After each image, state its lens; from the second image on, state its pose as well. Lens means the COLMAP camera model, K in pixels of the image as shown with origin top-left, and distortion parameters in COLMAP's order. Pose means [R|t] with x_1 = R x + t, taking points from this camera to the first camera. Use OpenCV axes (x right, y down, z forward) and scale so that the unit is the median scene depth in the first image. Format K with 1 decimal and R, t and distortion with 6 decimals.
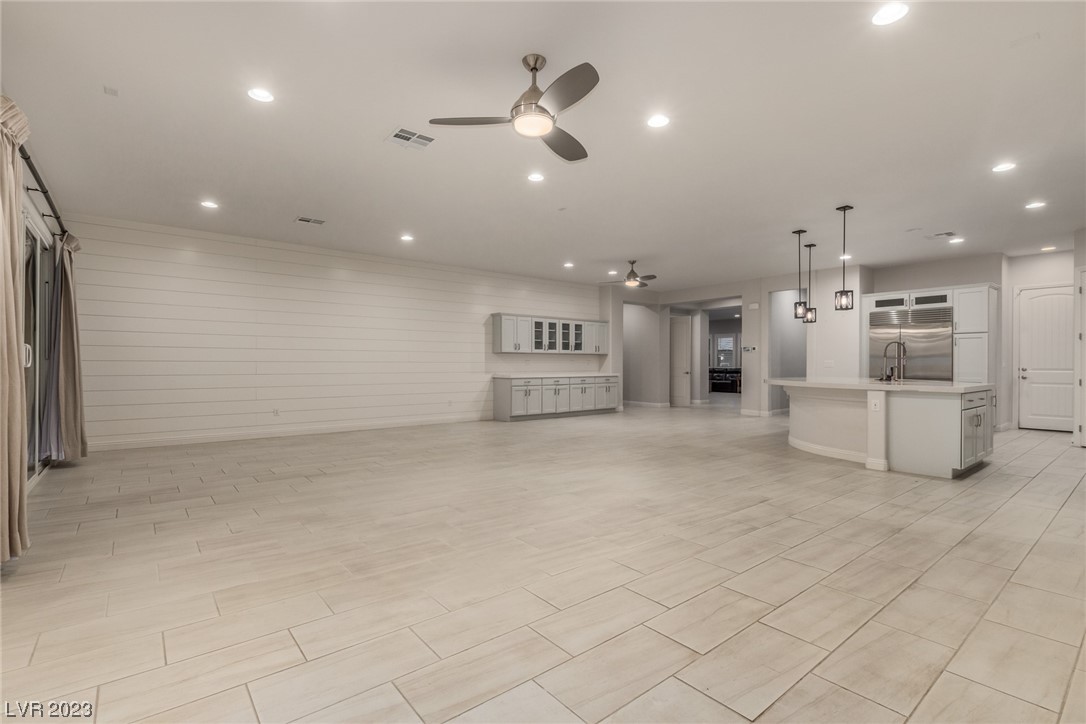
lens RADIAL K [[495.1, 0, 540.4], [0, 495.1, 365.8], [0, 0, 1]] dist [0.001871, 0.000659]
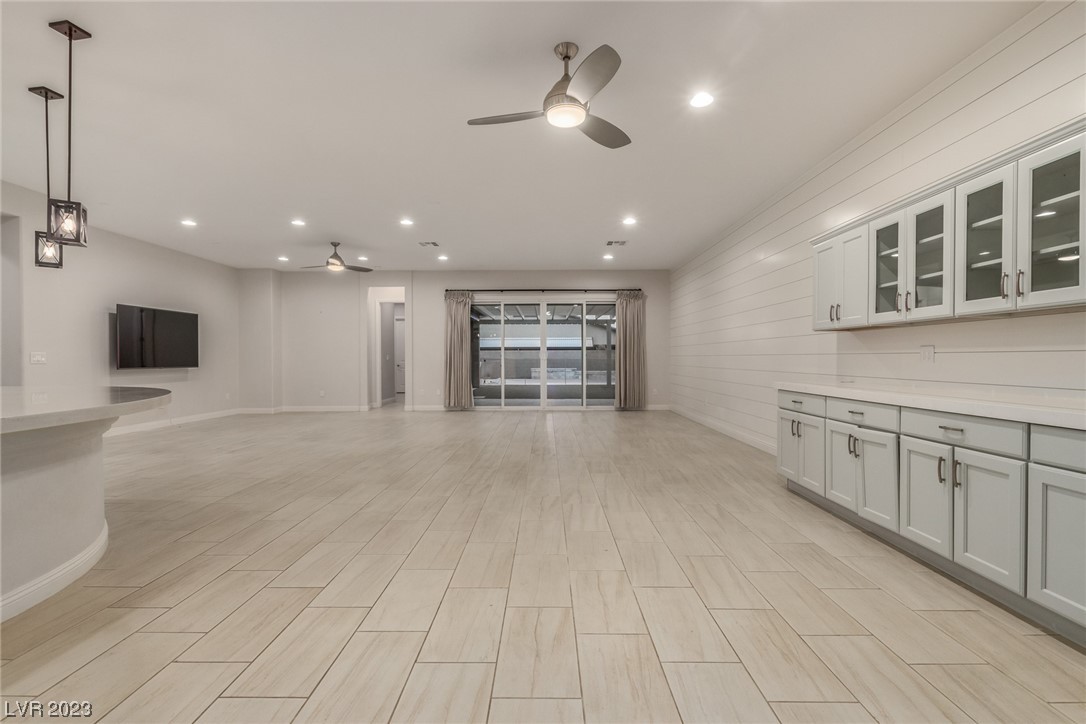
lens RADIAL K [[497.7, 0, 541.3], [0, 497.7, 364.1], [0, 0, 1]] dist [0.001786, 0.000123]
pose [[-0.630790, 0.009597, -0.775895, 0.416543], [-0.002232, 0.999897, 0.014182, -0.003166], [0.775951, 0.010678, -0.630703, 1.089751]]
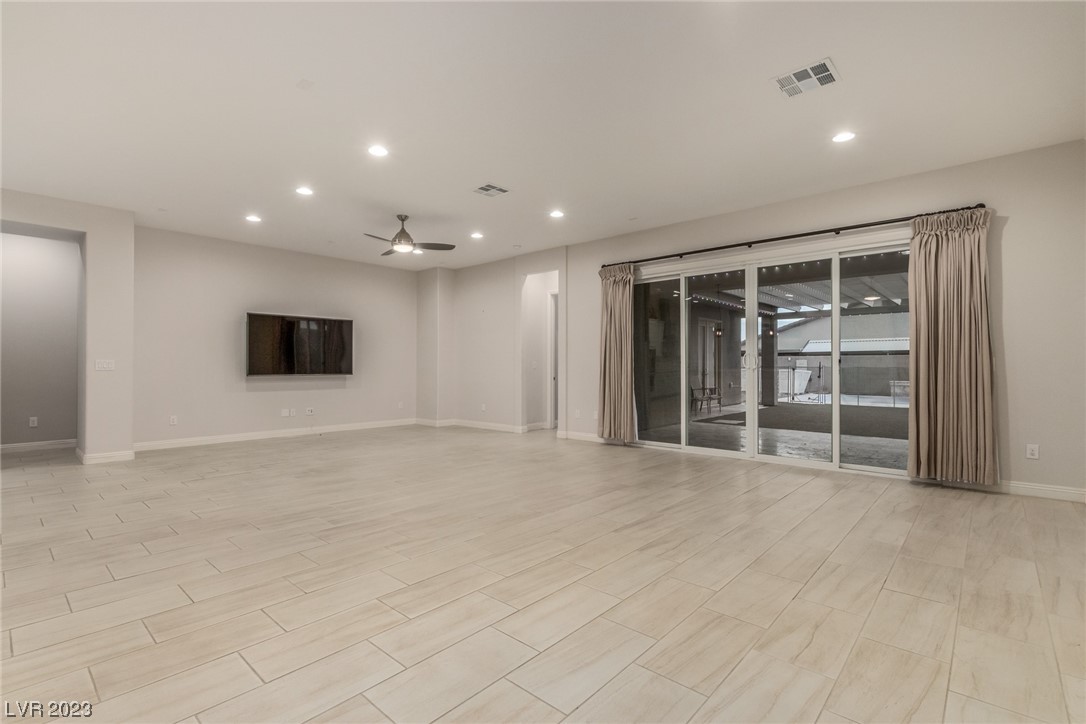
lens RADIAL K [[497.7, 0, 541.3], [0, 497.7, 364.1], [0, 0, 1]] dist [0.001786, 0.000123]
pose [[-0.986378, -0.002301, -0.164478, -0.076956], [-0.002588, 0.999995, 0.001532, -0.004011], [0.164474, 0.001937, -0.986380, 0.961099]]
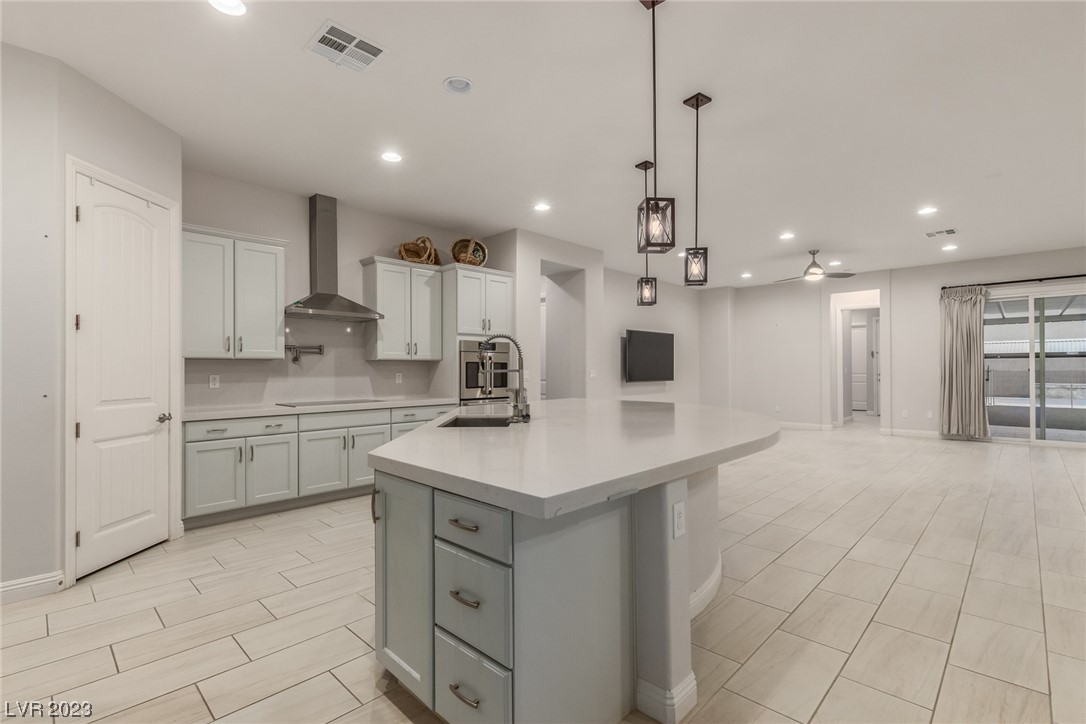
lens RADIAL K [[495.1, 0, 540.4], [0, 495.1, 365.8], [0, 0, 1]] dist [0.001871, 0.000659]
pose [[-0.991899, 0.002515, -0.127005, 0.508781], [0.002675, 0.999996, -0.001086, -0.013335], [0.127002, -0.001417, -0.991901, 1.012335]]
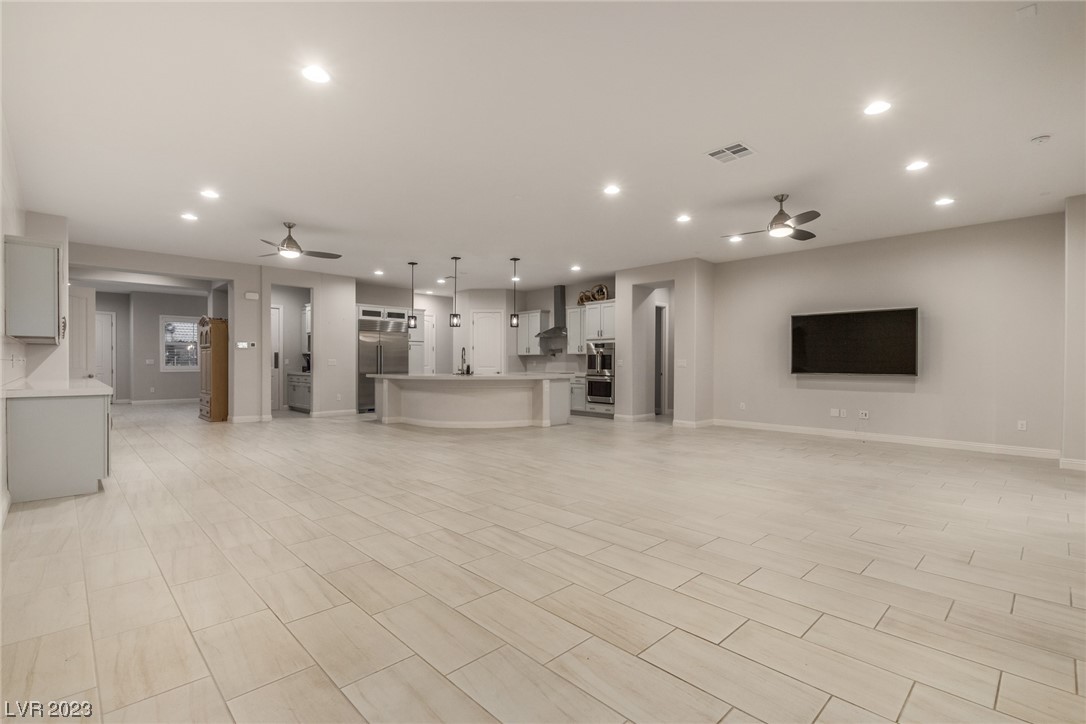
lens RADIAL K [[501.1, 0, 550.0], [0, 501.1, 364.6], [0, 0, 1]] dist [0.001277, 0.000515]
pose [[-0.104855, -0.005566, 0.994472, -0.543705], [0.001825, 0.999982, 0.005790, -0.004139], [-0.994486, 0.002422, -0.104843, 0.627648]]
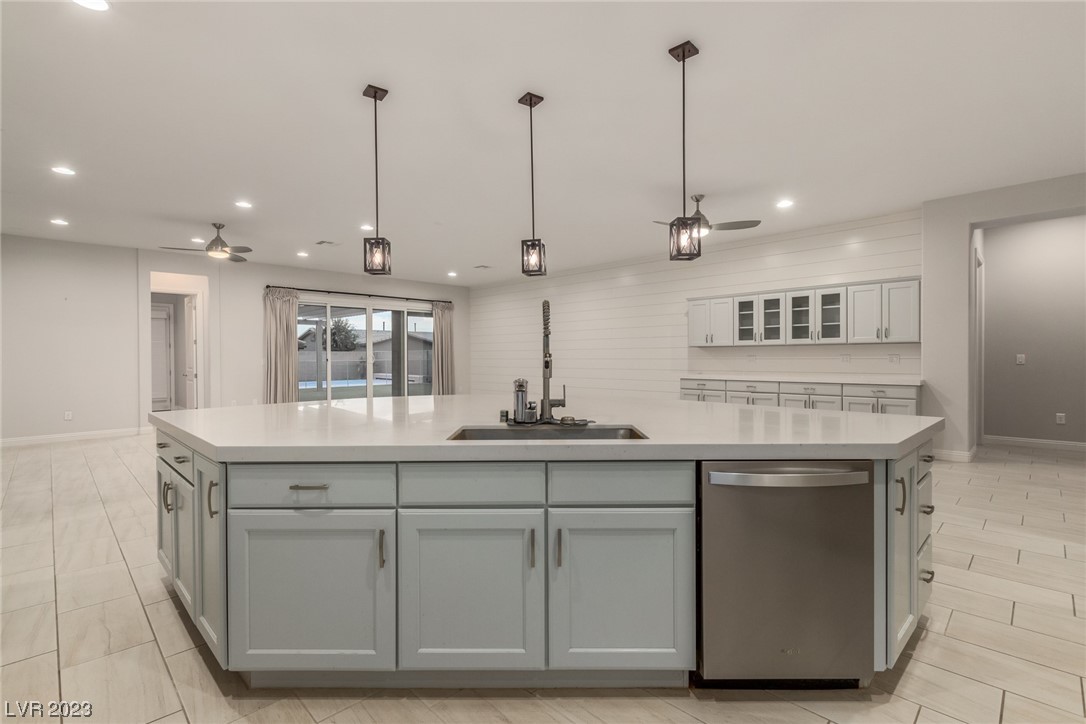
lens RADIAL K [[497.7, 0, 541.3], [0, 497.7, 364.1], [0, 0, 1]] dist [0.001786, 0.000123]
pose [[0.109936, 0.014086, -0.993839, 0.711224], [0.002651, 0.999892, 0.014465, -0.010739], [0.993935, -0.004225, 0.109886, 0.666803]]
